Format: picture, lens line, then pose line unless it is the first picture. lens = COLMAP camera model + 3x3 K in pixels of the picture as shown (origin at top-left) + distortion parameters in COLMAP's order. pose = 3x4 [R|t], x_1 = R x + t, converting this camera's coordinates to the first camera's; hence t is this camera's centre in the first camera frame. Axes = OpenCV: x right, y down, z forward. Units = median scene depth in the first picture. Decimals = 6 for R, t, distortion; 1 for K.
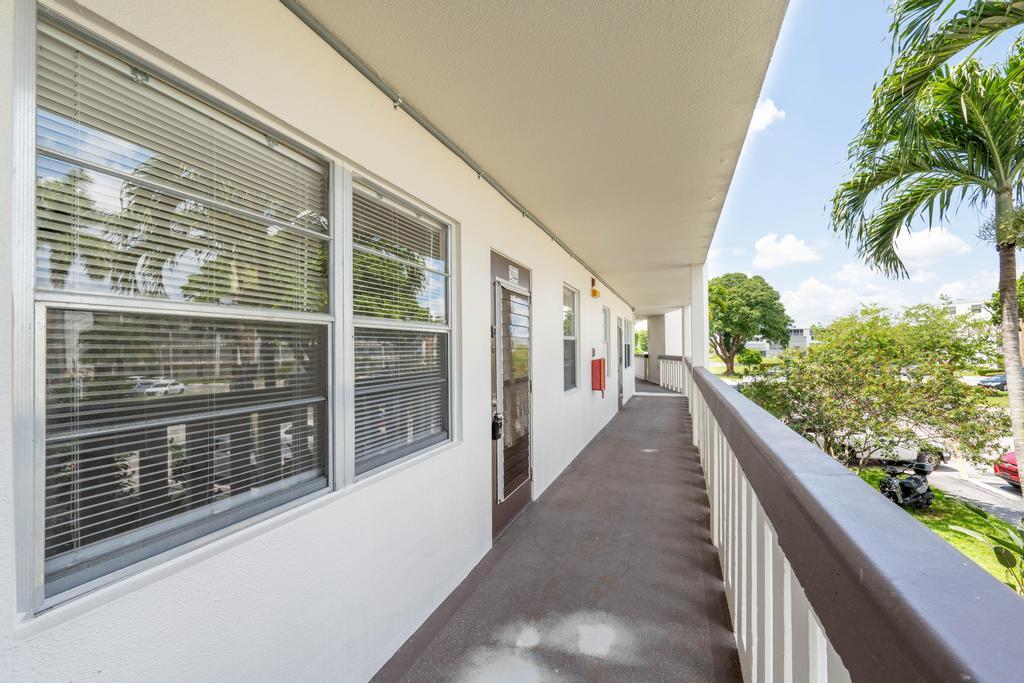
lens RADIAL K [[456.3, 0, 515.3], [0, 456.3, 344.9], [0, 0, 1]] dist [-0.013491, 0.003536]
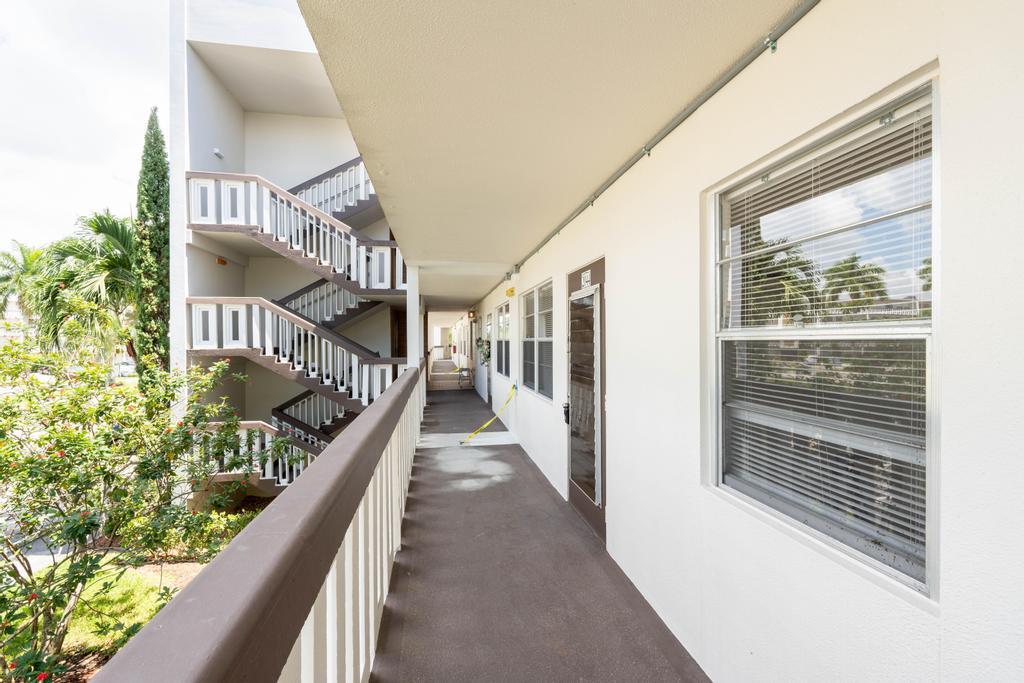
lens RADIAL K [[456.3, 0, 513.7], [0, 456.3, 341.0], [0, 0, 1]] dist [-0.013491, 0.003536]
pose [[-0.872401, 0.001924, -0.488786, 0.823723], [0.001271, 0.999998, 0.001668, -0.033682], [0.488788, 0.000834, -0.872402, 2.337568]]
